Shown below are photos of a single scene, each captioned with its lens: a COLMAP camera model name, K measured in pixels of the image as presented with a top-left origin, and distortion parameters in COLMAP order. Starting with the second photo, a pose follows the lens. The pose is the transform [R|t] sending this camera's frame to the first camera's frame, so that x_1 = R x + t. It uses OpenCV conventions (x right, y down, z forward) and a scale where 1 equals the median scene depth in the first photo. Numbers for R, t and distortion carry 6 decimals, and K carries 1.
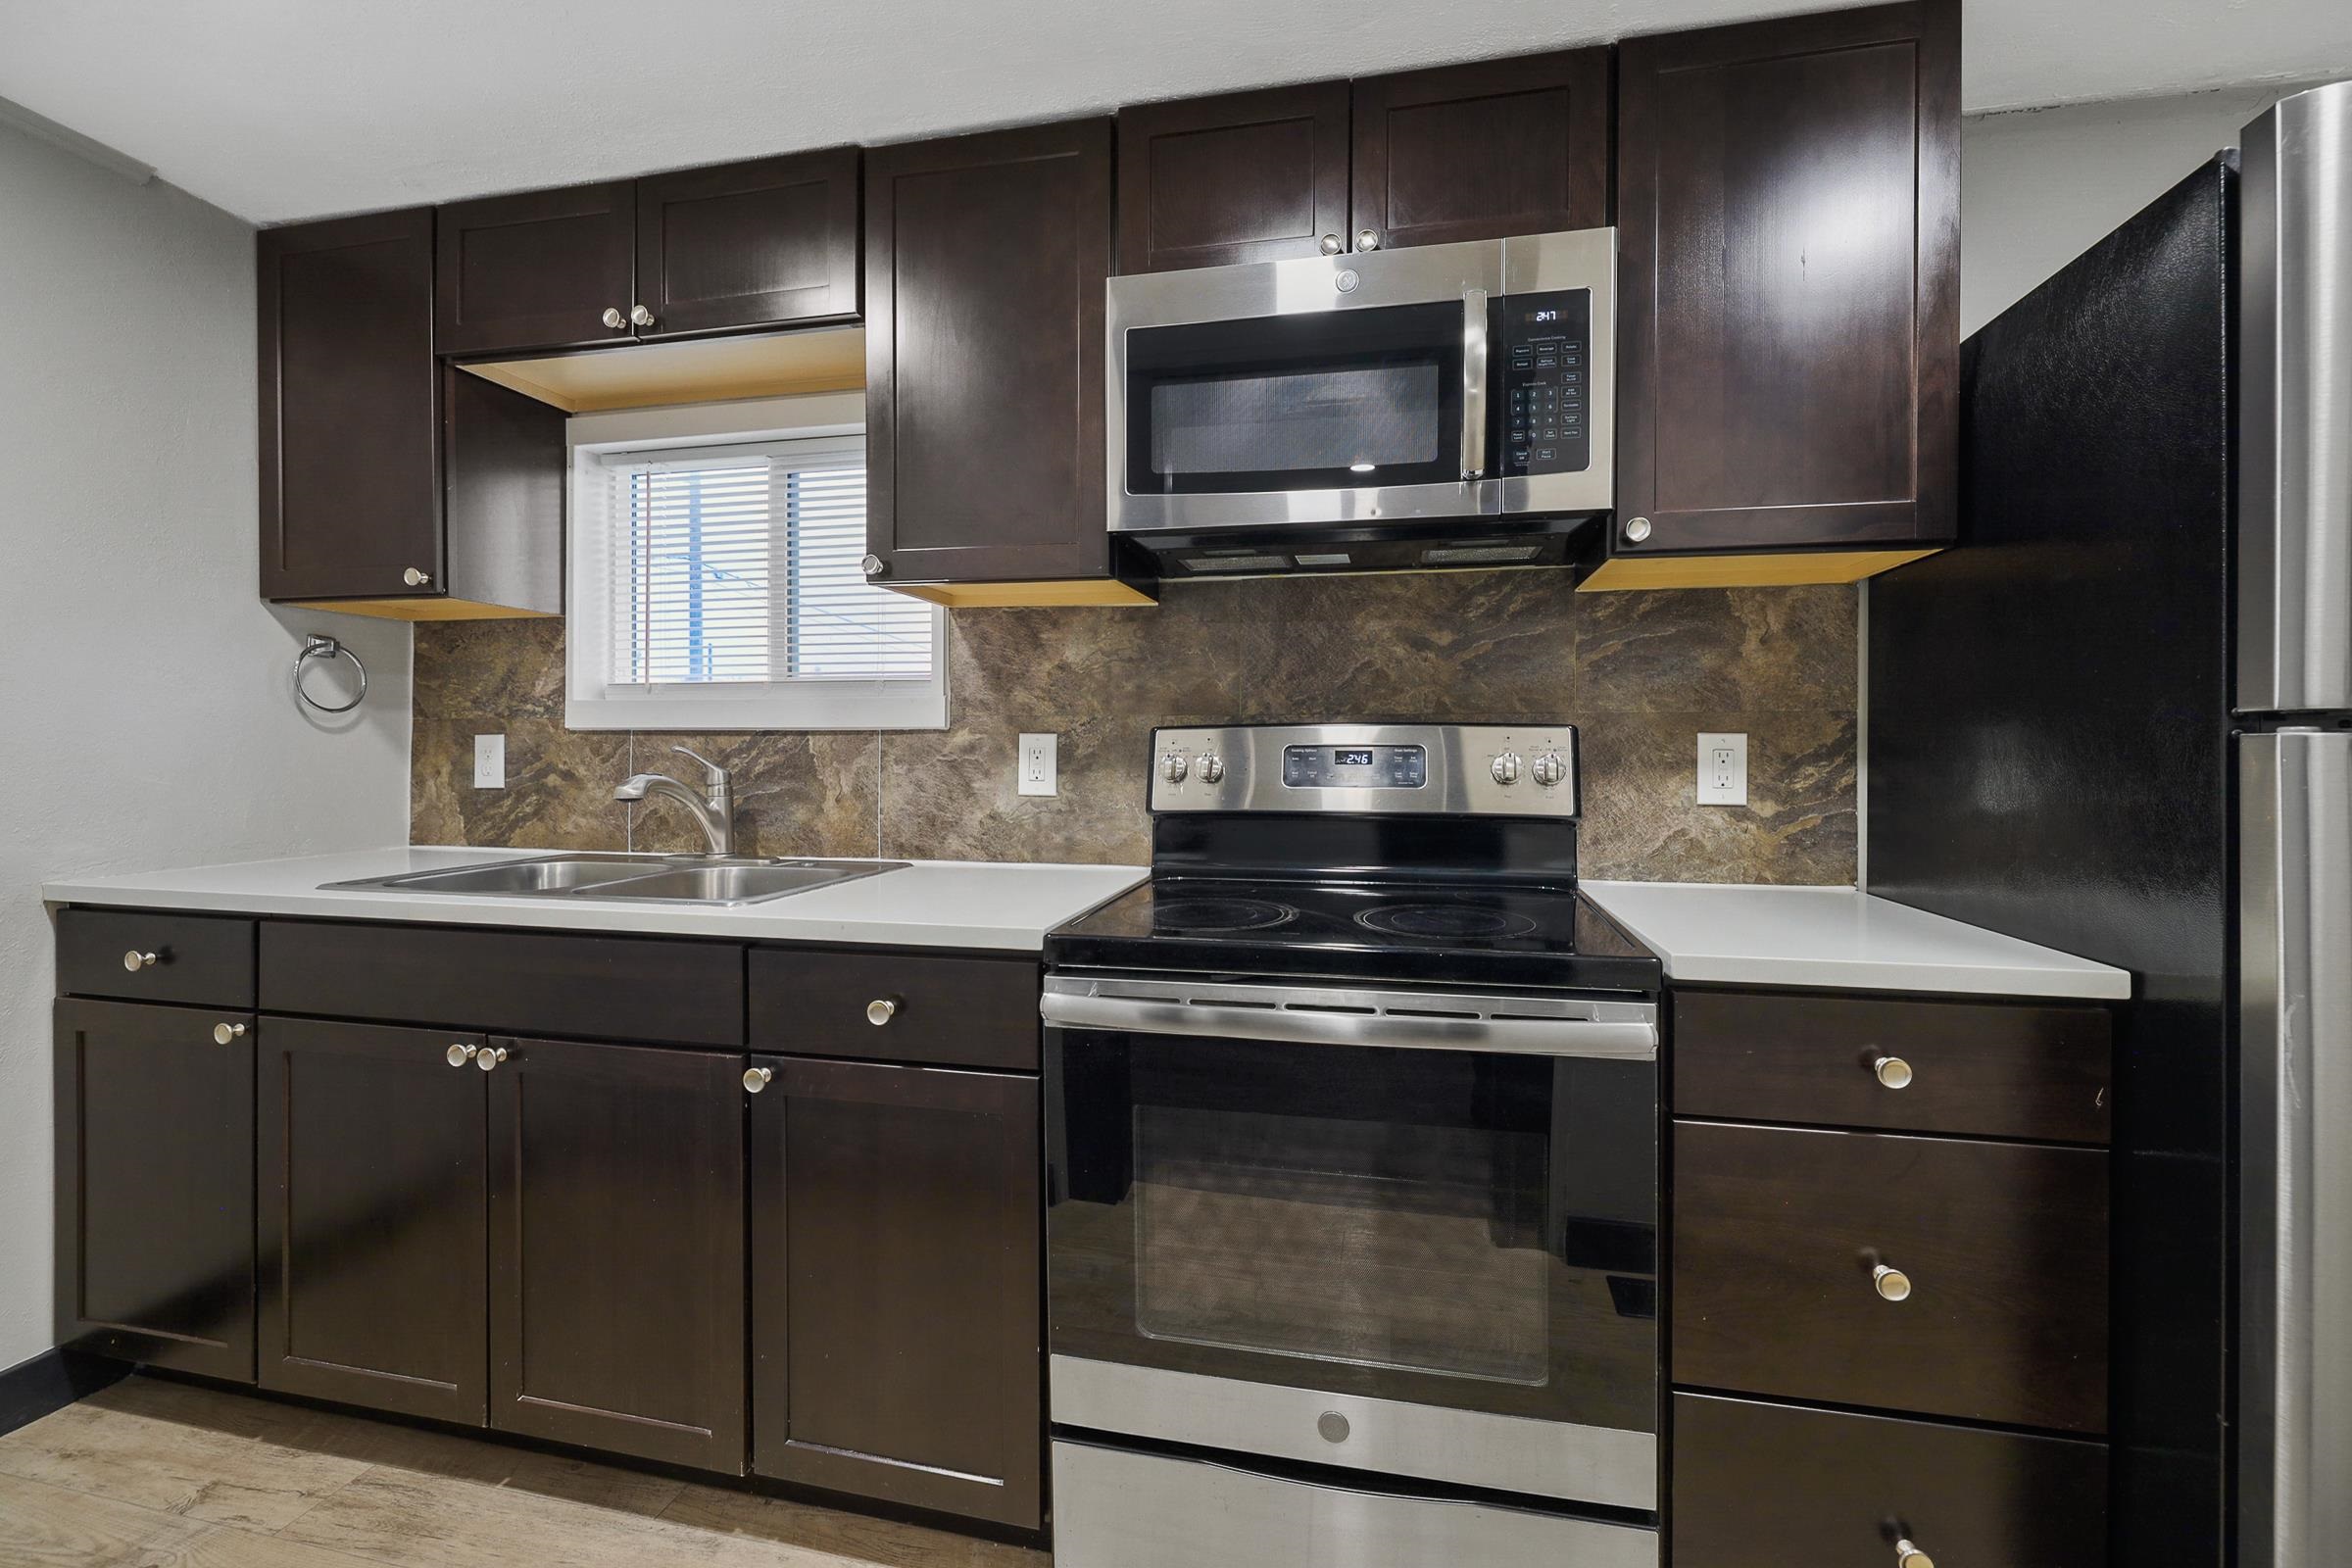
lens RADIAL K [[983.1, 0, 1192.7], [0, 983.1, 750.3], [0, 0, 1]] dist [0.000511, -0.000474]
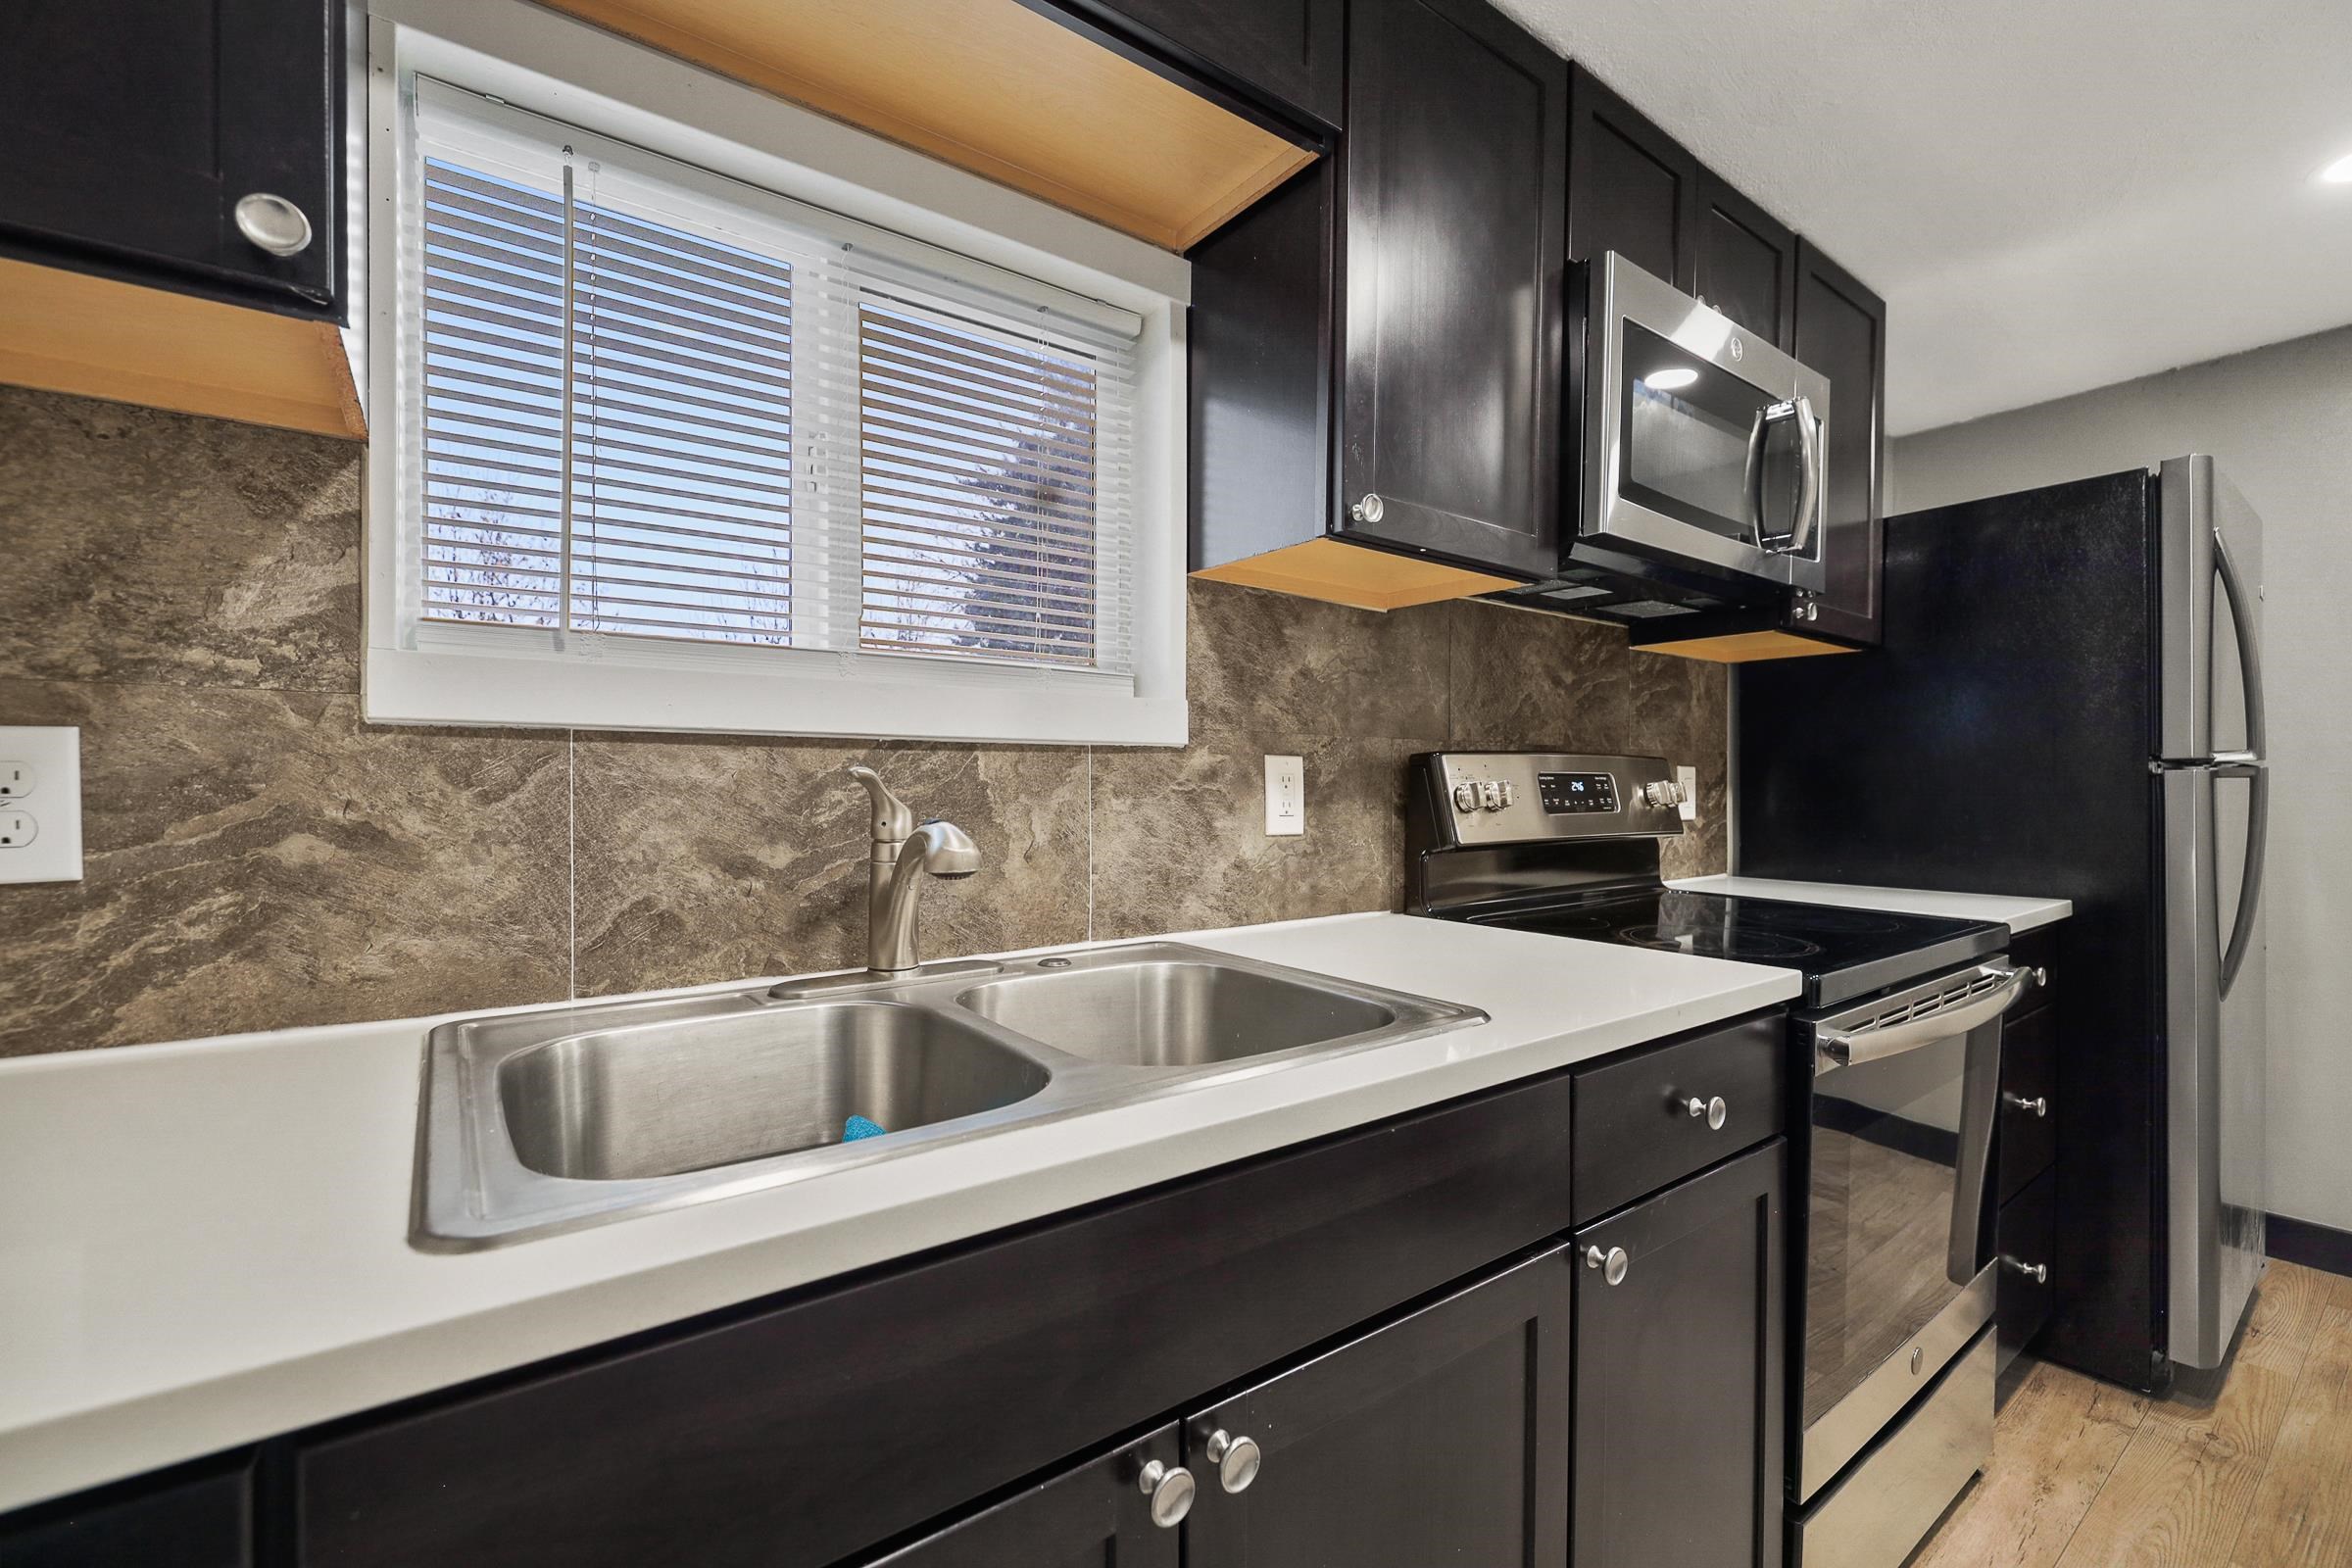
lens RADIAL K [[983.1, 0, 1225.5], [0, 983.1, 785.2], [0, 0, 1]] dist [0.000511, -0.000474]
pose [[0.661144, -0.002016, 0.750256, -0.783026], [0.000173, 0.999997, 0.002534, 0.004403], [-0.750259, -0.001546, 0.661143, 0.523018]]
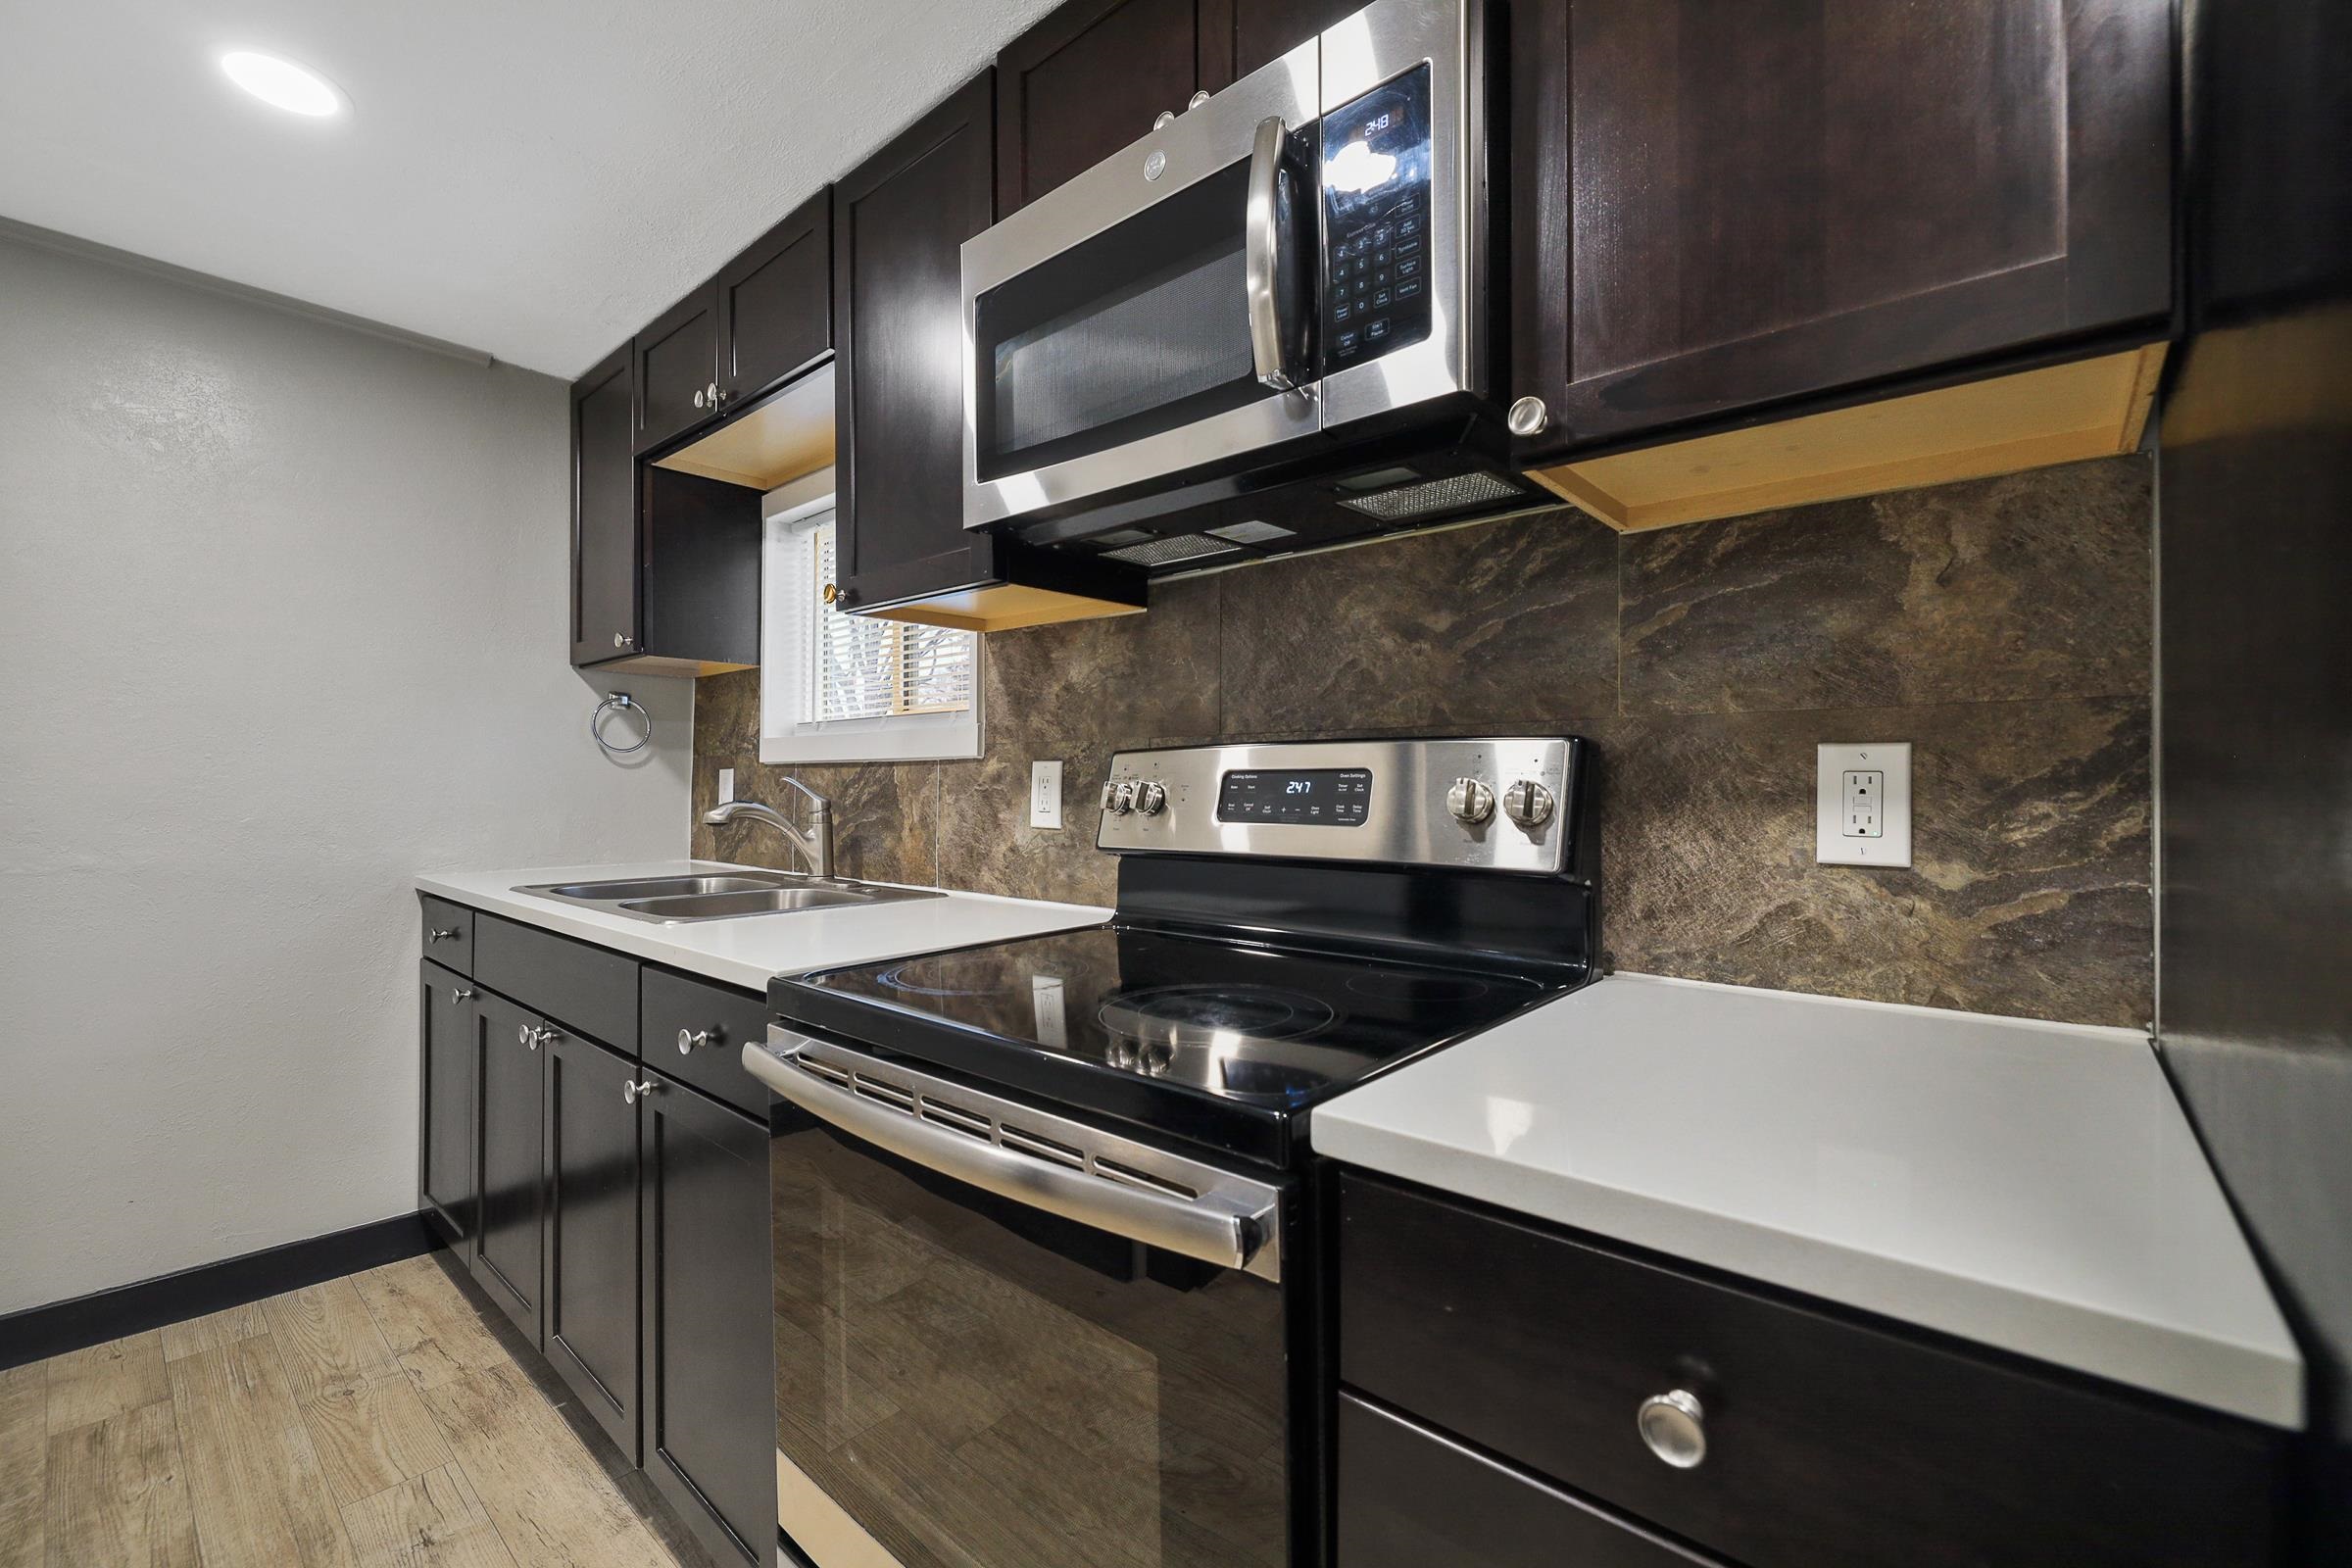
lens RADIAL K [[983.1, 0, 1213.5], [0, 983.1, 775.5], [0, 0, 1]] dist [0.000511, -0.000474]
pose [[0.877506, -0.005678, -0.479531, 0.427910], [-0.001291, 0.999898, -0.014202, 0.009584], [0.479563, 0.013081, 0.877410, 0.265938]]
